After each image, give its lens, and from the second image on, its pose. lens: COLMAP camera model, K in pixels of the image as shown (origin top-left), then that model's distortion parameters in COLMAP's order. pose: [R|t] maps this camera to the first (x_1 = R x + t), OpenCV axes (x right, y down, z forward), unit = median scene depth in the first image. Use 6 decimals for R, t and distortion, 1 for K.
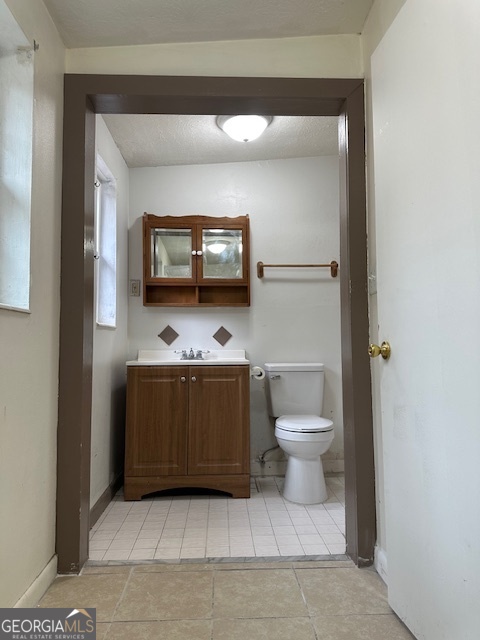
lens RADIAL K [[453.6, 0, 239.2], [0, 453.6, 323.0], [0, 0, 1]] dist [-0.008922, -0.019927]
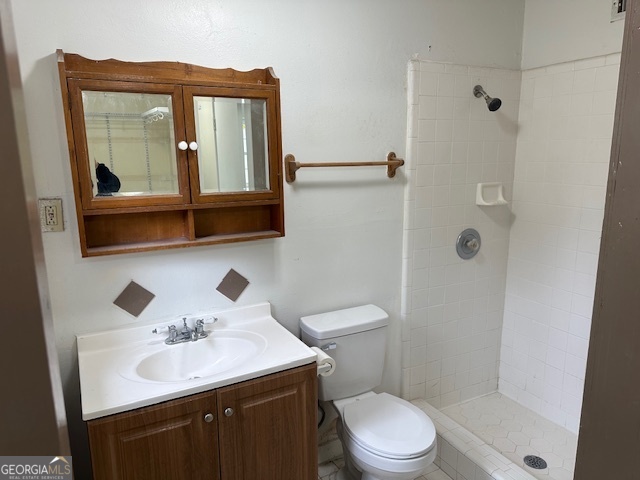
lens RADIAL K [[453.6, 0, 323.6], [0, 453.6, 235.7], [0, 0, 1]] dist [-0.008922, -0.019927]
pose [[0.894715, -0.083415, 0.438778, -0.187676], [-0.026318, 0.970852, 0.238231, -0.180798], [-0.445861, -0.224696, 0.866441, 0.462468]]
